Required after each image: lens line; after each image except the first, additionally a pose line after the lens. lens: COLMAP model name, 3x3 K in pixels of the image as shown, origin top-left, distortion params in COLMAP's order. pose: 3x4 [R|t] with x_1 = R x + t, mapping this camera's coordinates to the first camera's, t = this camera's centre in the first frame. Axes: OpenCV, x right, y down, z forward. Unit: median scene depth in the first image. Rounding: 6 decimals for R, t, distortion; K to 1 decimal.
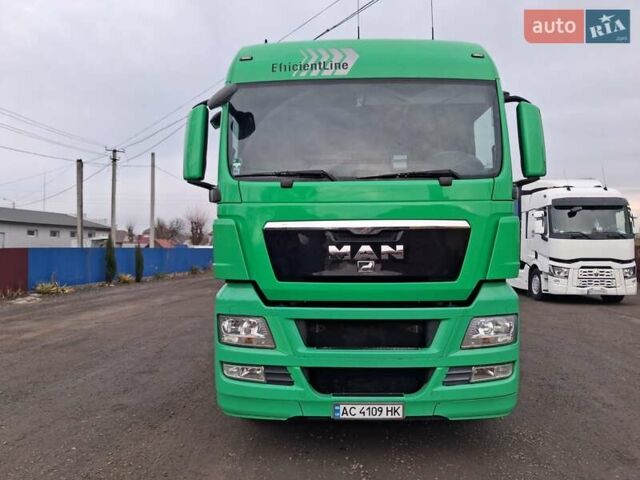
lens RADIAL K [[508.7, 0, 316.8], [0, 508.7, 247.1], [0, 0, 1]] dist [0.024226, -0.032097]
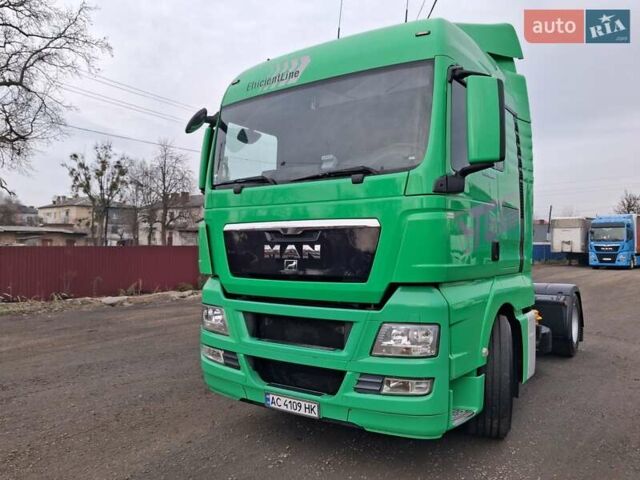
lens RADIAL K [[508.7, 0, 324.6], [0, 508.7, 238.1], [0, 0, 1]] dist [0.024226, -0.032097]
pose [[0.835111, -0.004292, -0.550065, 0.717416], [-0.001222, 0.999953, -0.009658, -0.007172], [0.550081, 0.008738, 0.835066, 0.165340]]
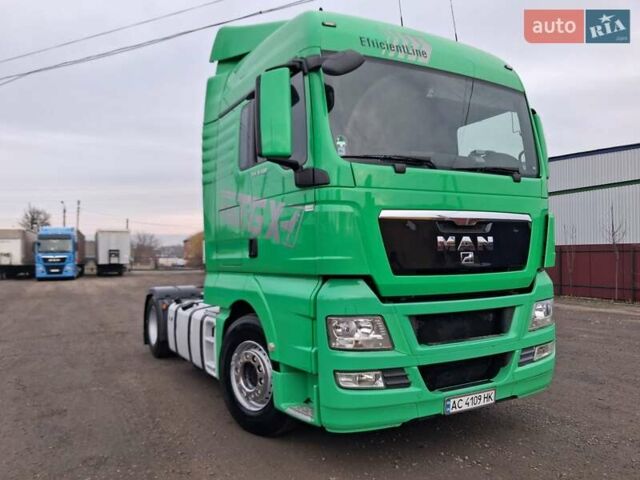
lens RADIAL K [[508.7, 0, 306.6], [0, 508.7, 250.8], [0, 0, 1]] dist [0.024226, -0.032097]
pose [[0.860774, -0.004978, 0.508964, -0.675709], [0.010270, 0.999918, -0.007590, 0.028971], [-0.508885, 0.011760, 0.860754, 0.290583]]
